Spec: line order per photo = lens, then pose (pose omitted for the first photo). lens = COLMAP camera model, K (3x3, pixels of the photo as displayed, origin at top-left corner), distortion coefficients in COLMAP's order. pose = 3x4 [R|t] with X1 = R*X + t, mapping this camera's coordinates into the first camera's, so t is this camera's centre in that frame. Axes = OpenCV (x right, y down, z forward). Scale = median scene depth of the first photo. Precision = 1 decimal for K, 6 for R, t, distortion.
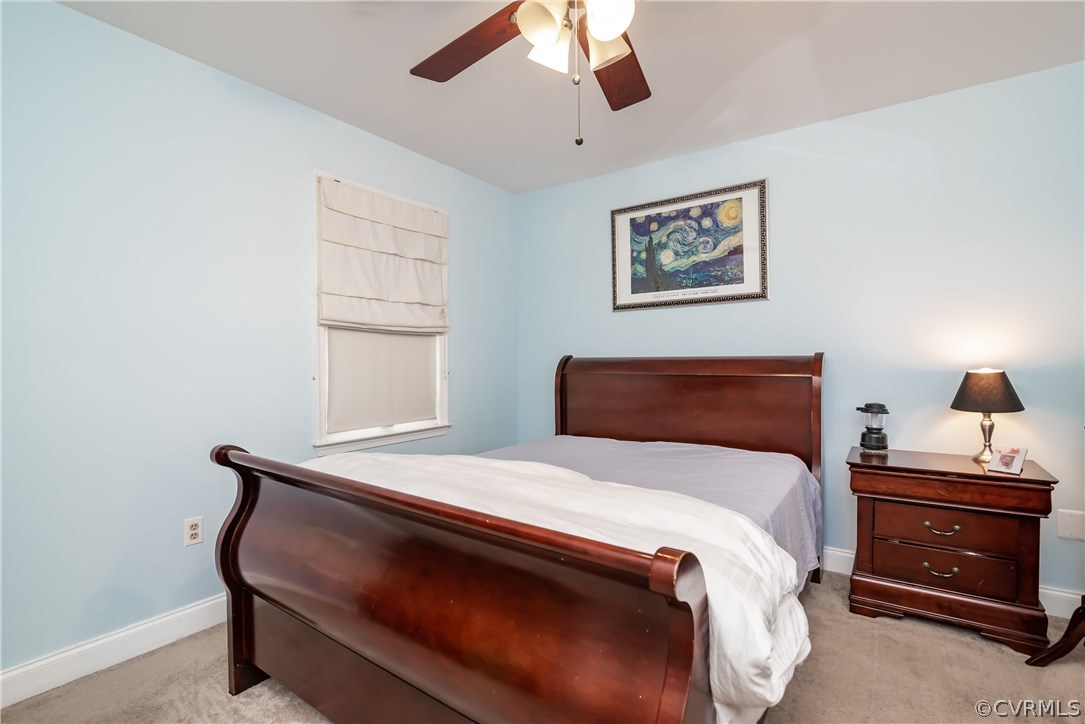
lens RADIAL K [[500.8, 0, 546.1], [0, 500.8, 360.8], [0, 0, 1]] dist [-0.012725, -0.001011]
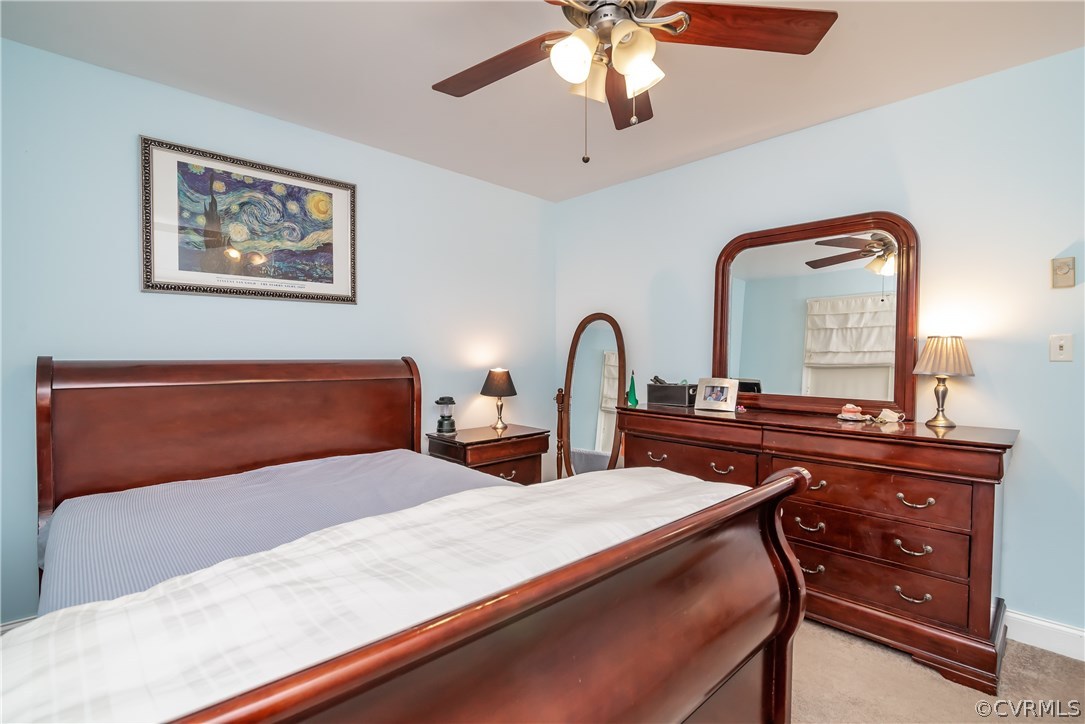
lens RADIAL K [[500.8, 0, 546.7], [0, 500.8, 364.4], [0, 0, 1]] dist [-0.012725, -0.001011]
pose [[0.200987, -0.008070, 0.979561, -0.452274], [-0.001851, 0.999961, 0.008618, -0.008262], [-0.979592, -0.003545, 0.200964, 0.390573]]
